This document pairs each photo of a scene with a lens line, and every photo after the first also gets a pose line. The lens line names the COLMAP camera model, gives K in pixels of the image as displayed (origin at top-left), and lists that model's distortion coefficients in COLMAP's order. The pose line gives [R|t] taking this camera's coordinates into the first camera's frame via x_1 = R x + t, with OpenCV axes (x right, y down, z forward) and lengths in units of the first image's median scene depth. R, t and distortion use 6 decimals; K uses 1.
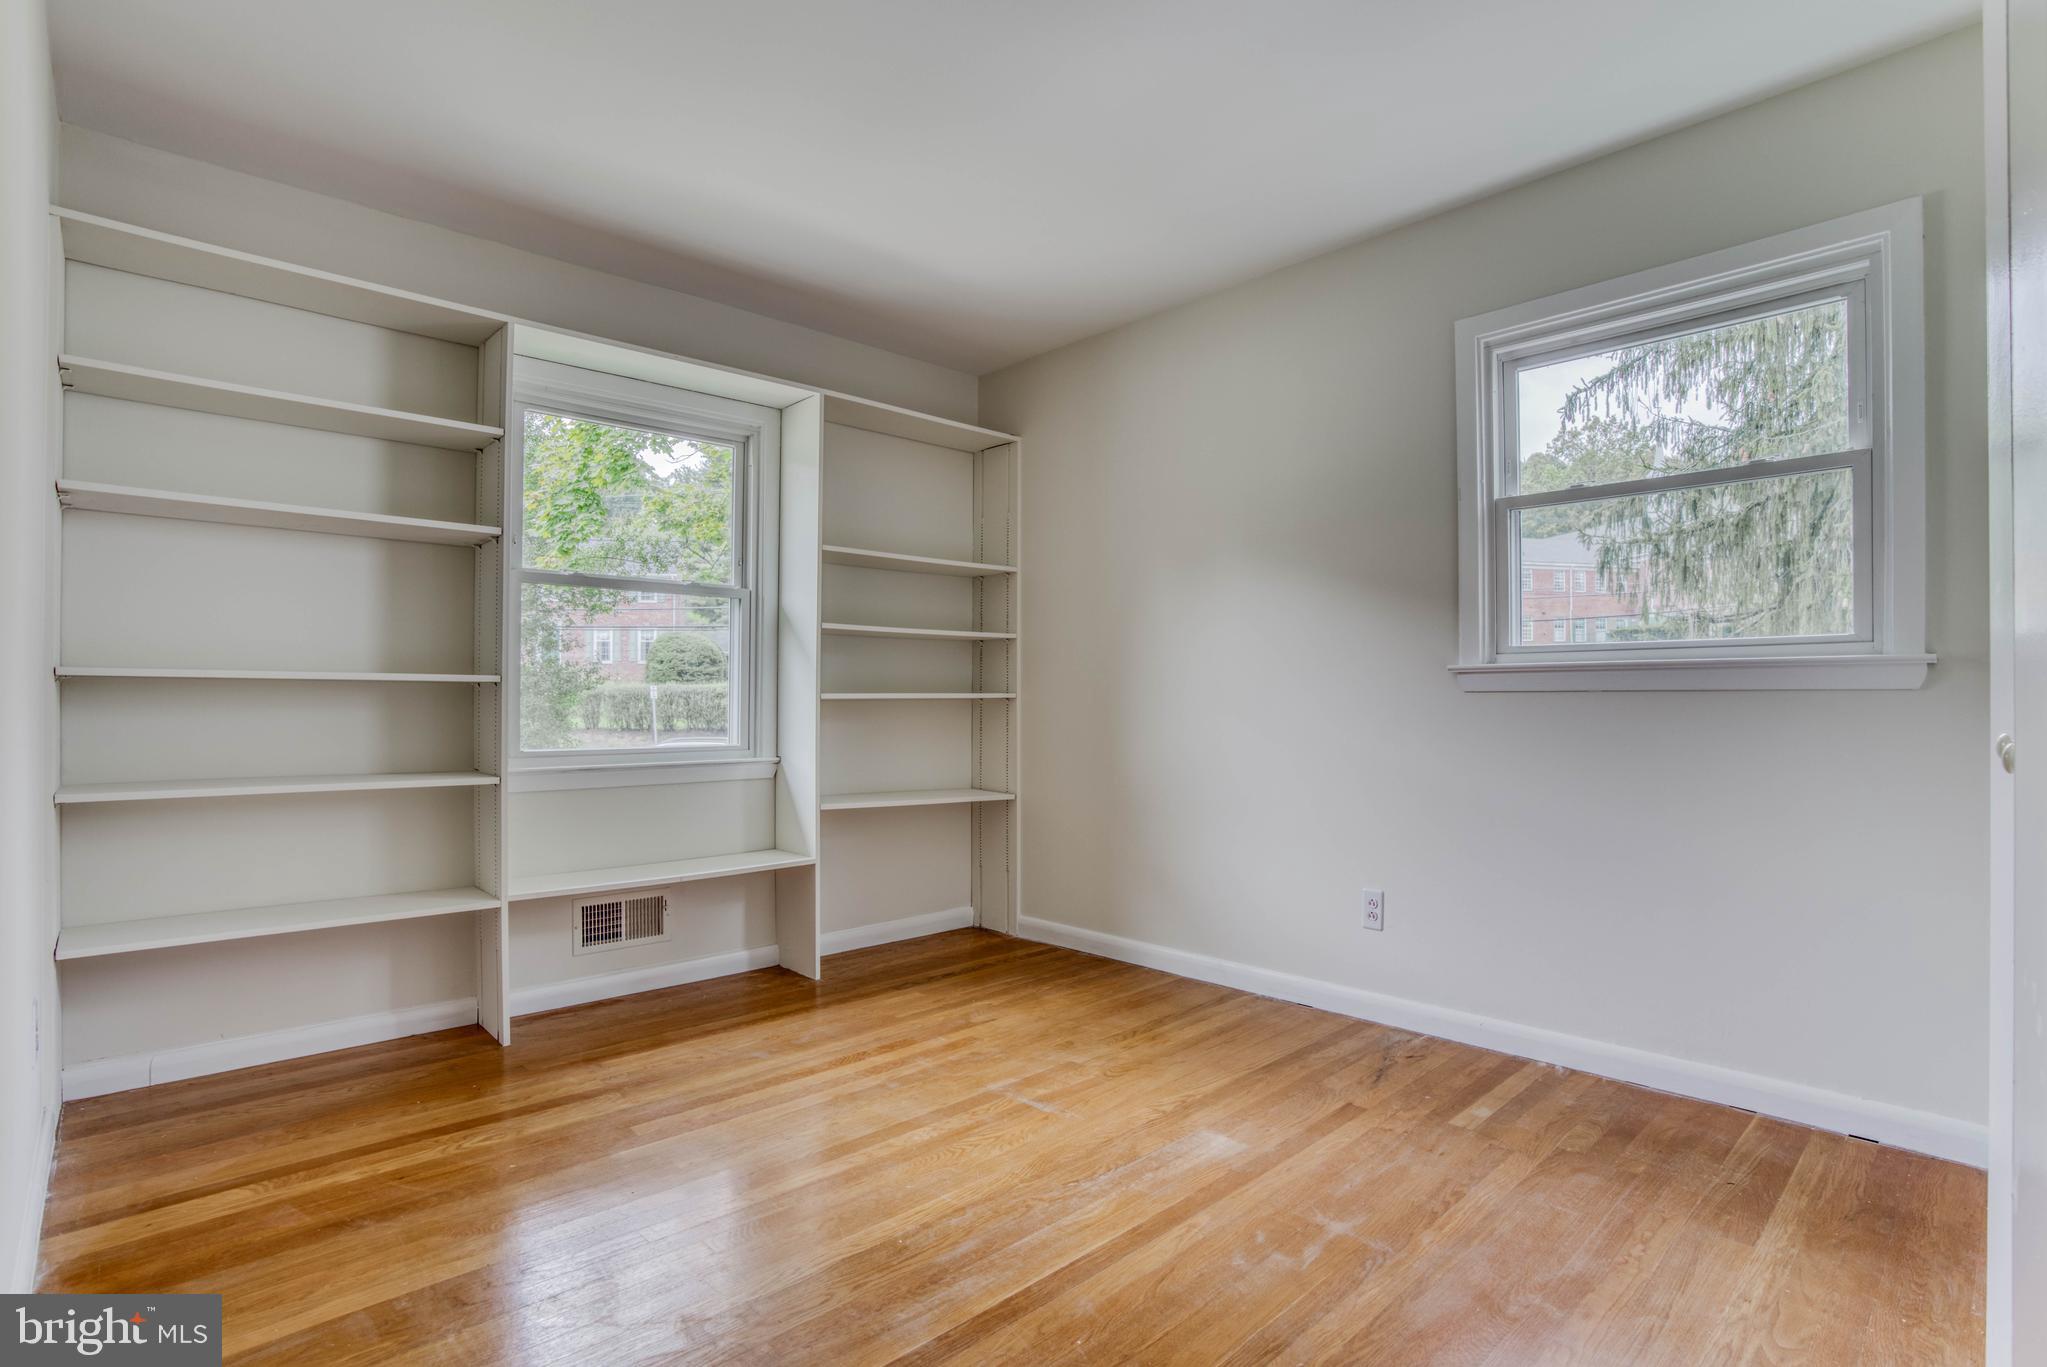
lens RADIAL K [[1008.4, 0, 1023.5], [0, 1008.4, 683.5], [0, 0, 1]] dist [-0.069531, 0.035759]
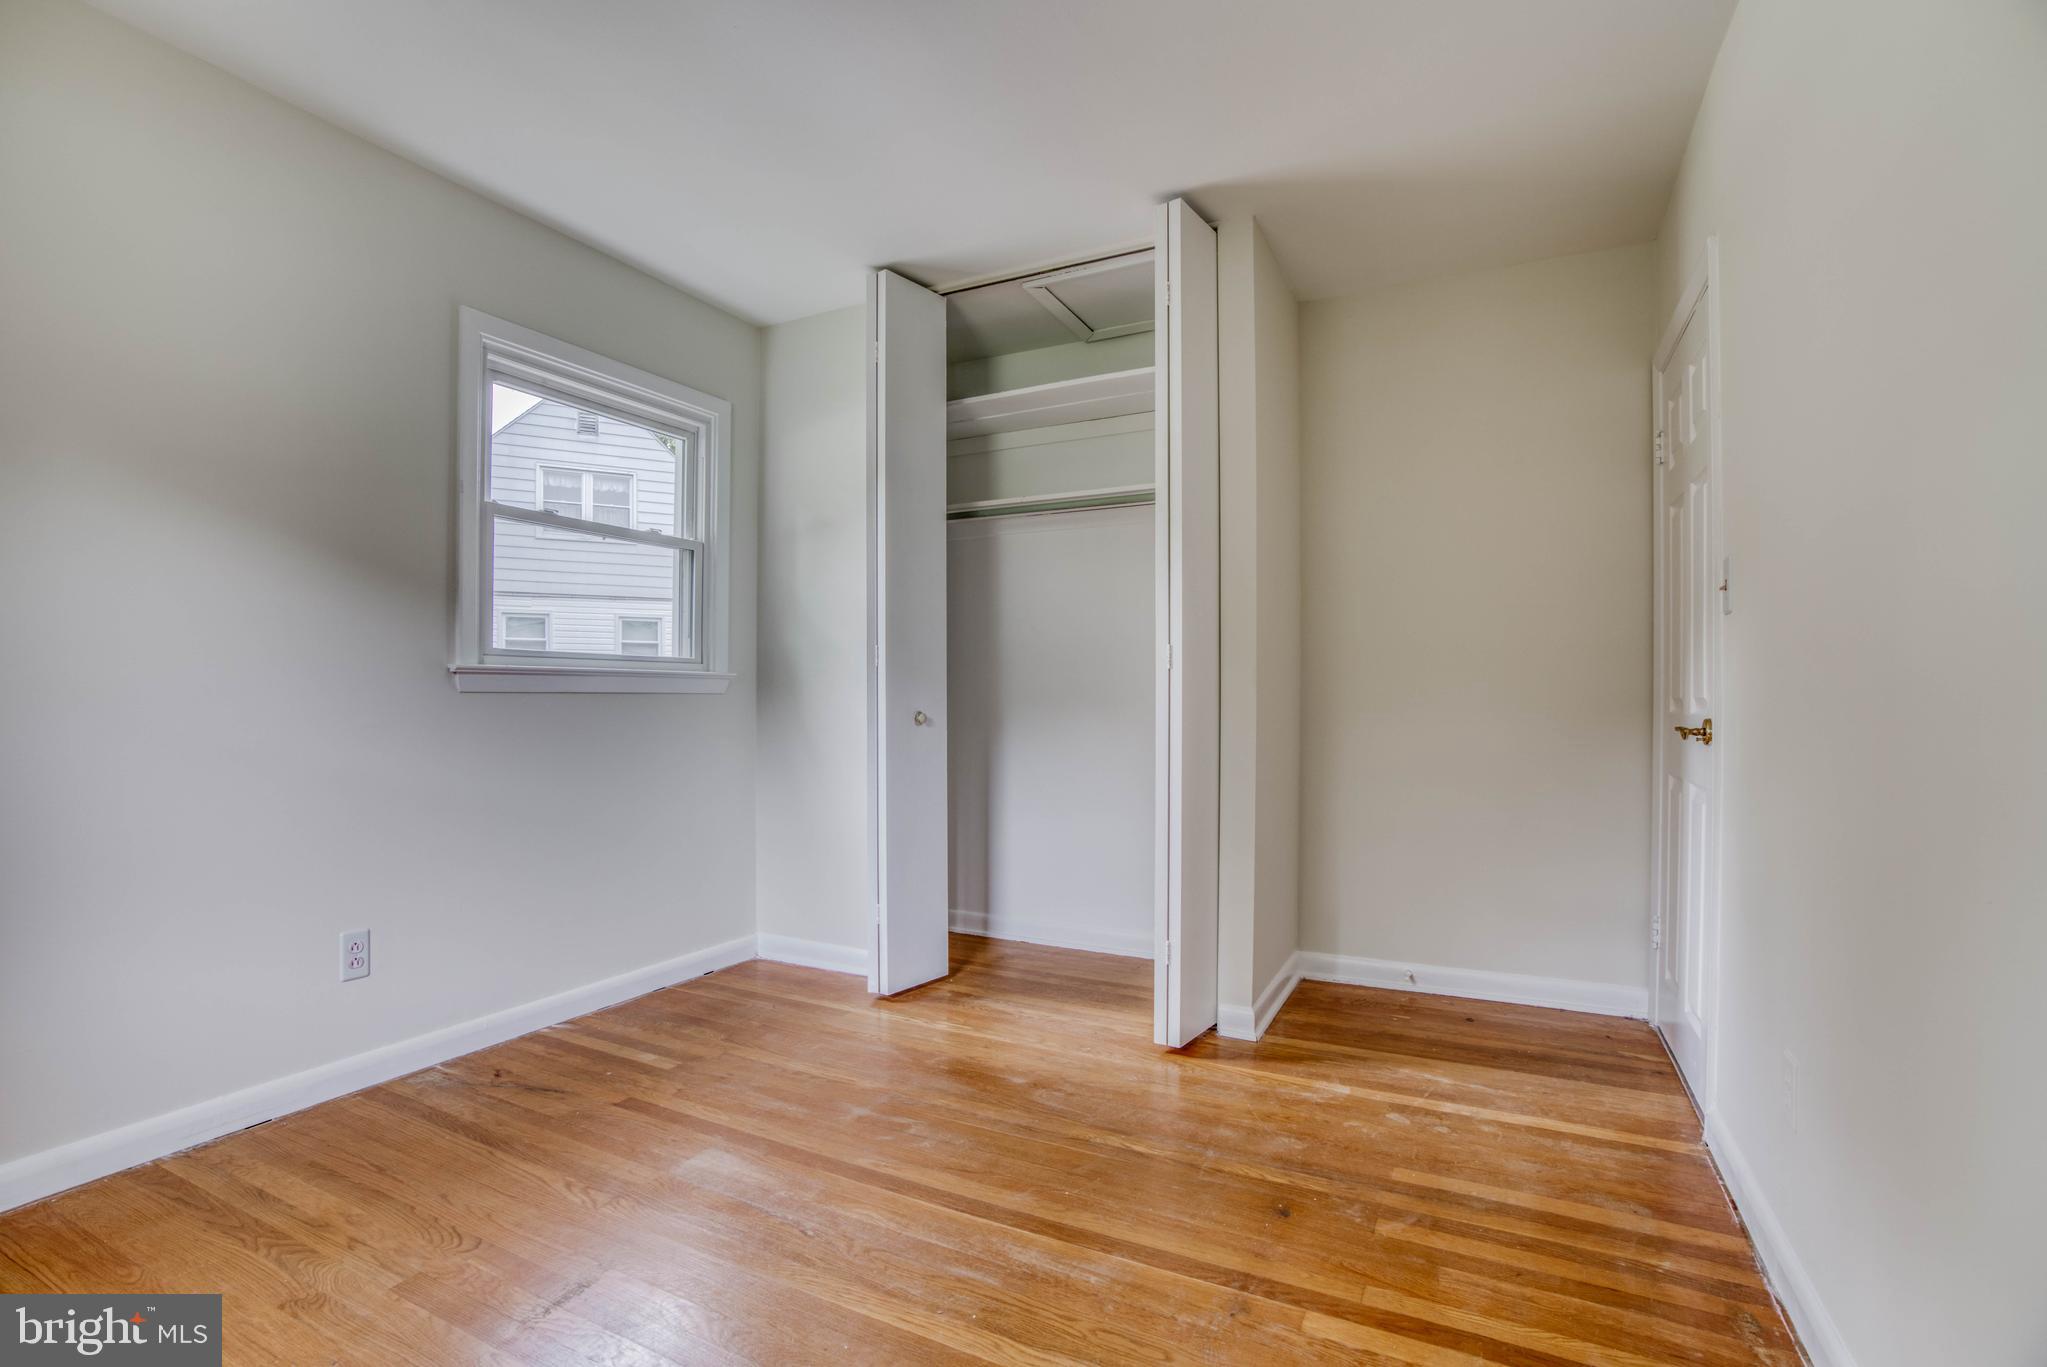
lens RADIAL K [[938.2, 0, 1012.6], [0, 938.2, 693.3], [0, 0, 1]] dist [-0.069086, 0.025927]
pose [[-0.320961, 0.004380, 0.947082, -0.641436], [-0.013974, 0.999859, -0.009360, 0.011799], [-0.946989, -0.016239, -0.320854, 0.874039]]
